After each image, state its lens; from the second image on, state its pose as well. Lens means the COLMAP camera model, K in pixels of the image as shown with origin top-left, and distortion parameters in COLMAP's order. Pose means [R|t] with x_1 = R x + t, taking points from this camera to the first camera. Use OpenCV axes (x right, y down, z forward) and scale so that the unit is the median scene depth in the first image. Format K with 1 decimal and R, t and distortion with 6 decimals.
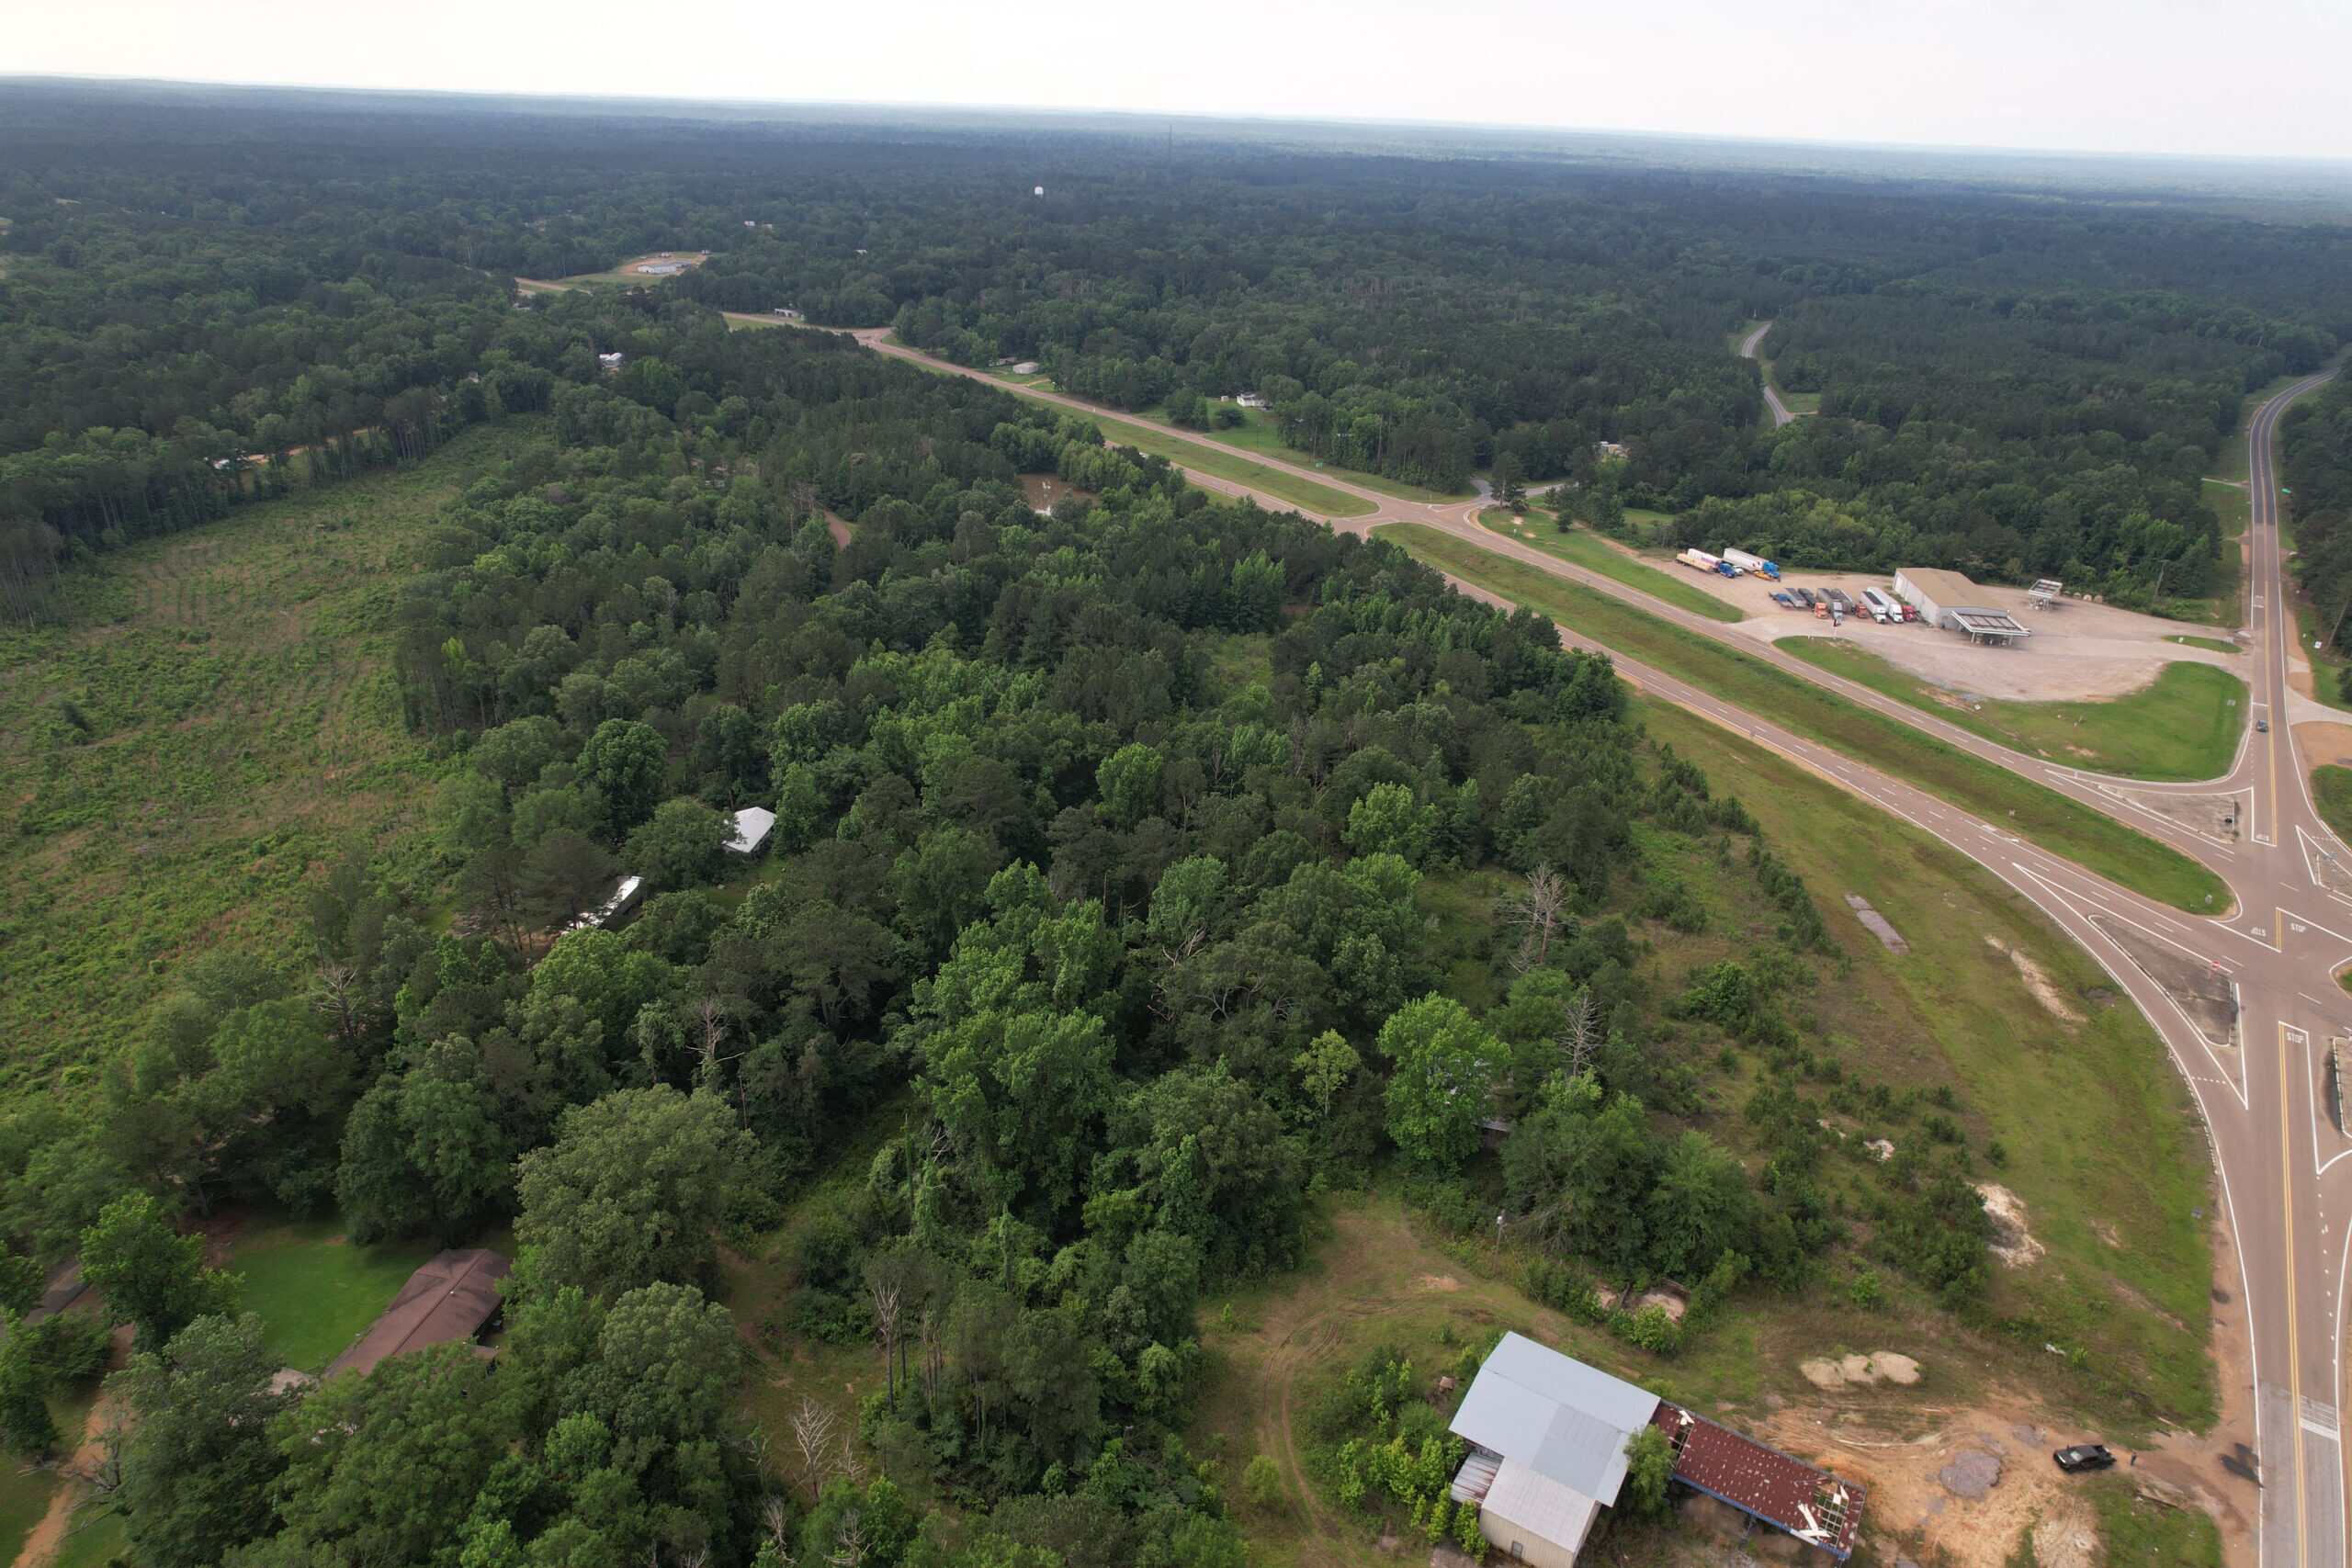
lens RADIAL K [[1506.0, 0, 1183.7], [0, 1506.0, 780.0], [0, 0, 1]] dist [-0.078885, 0.073676]
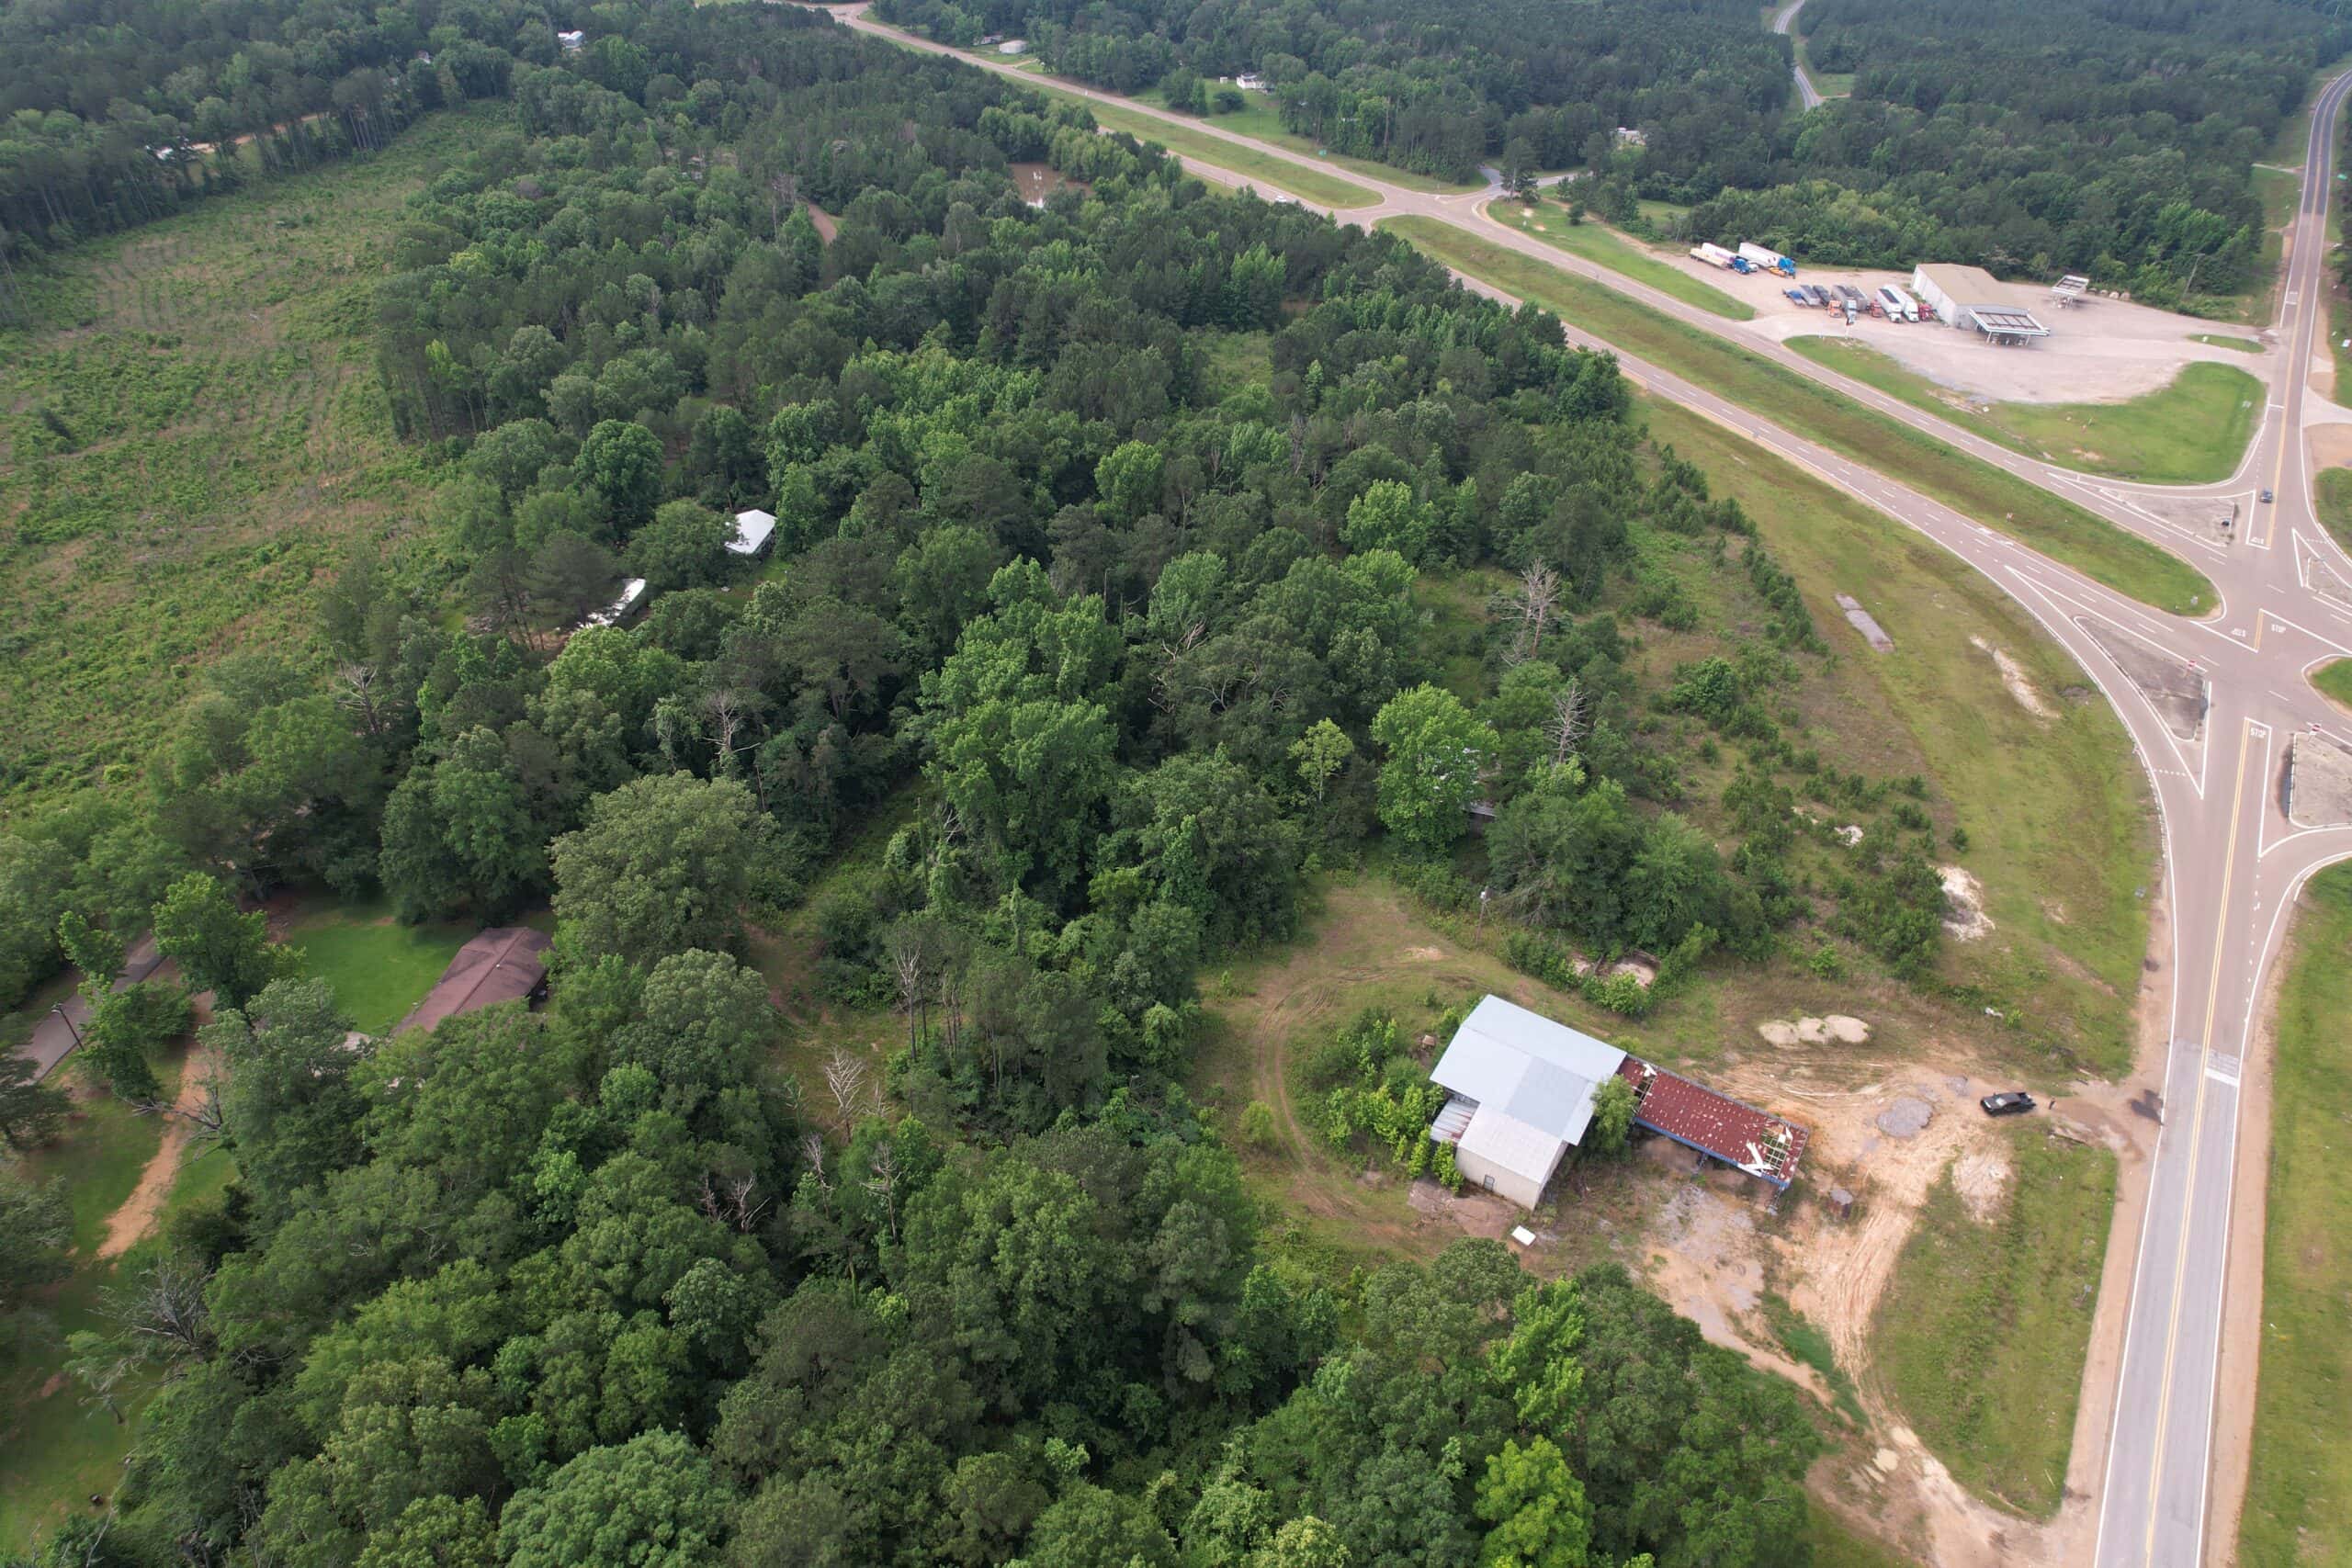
lens RADIAL K [[1506.0, 0, 1183.7], [0, 1506.0, 780.0], [0, 0, 1]] dist [-0.078885, 0.073676]
pose [[0.999996, -0.002781, 0.001078, -0.001048], [0.002529, 0.982142, 0.188127, 0.011150], [-0.001582, -0.188123, 0.982144, -0.020976]]
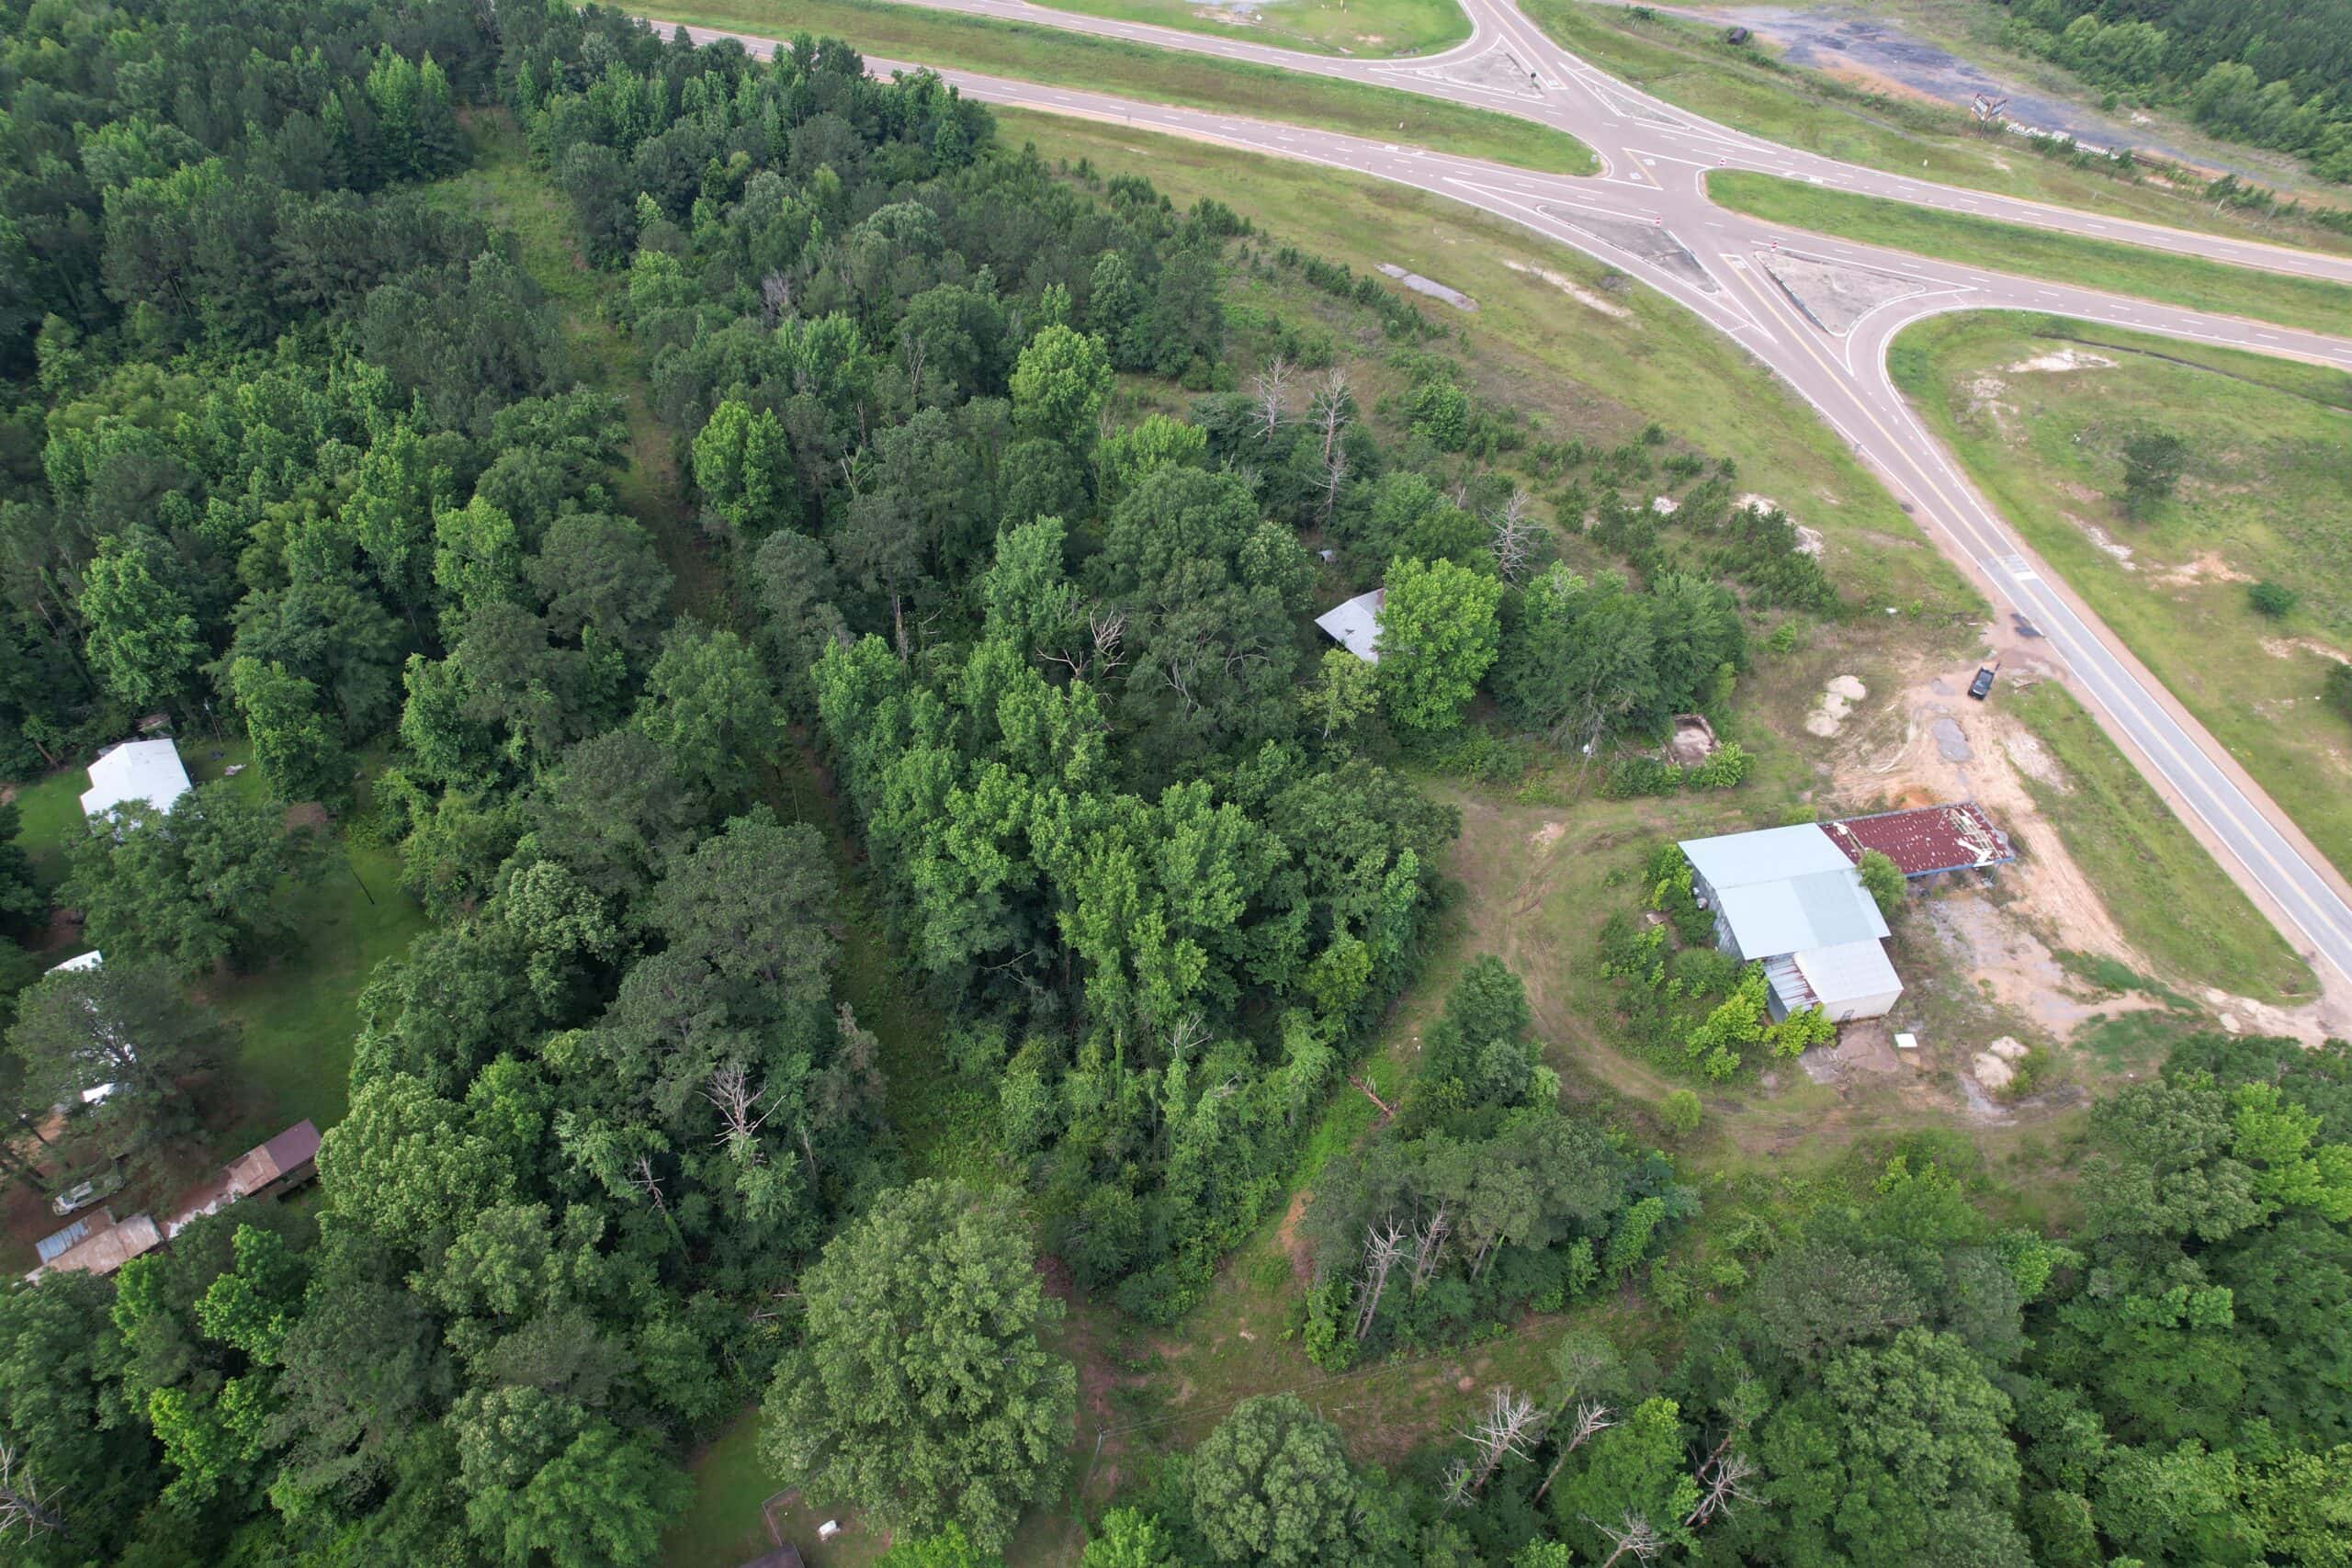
lens RADIAL K [[1506.0, 0, 1183.7], [0, 1506.0, 780.0], [0, 0, 1]] dist [-0.078885, 0.073676]
pose [[0.709167, -0.511906, 0.484804, -0.349025], [0.275802, 0.834252, 0.477449, -0.172019], [-0.648858, -0.204881, 0.732808, 0.348324]]
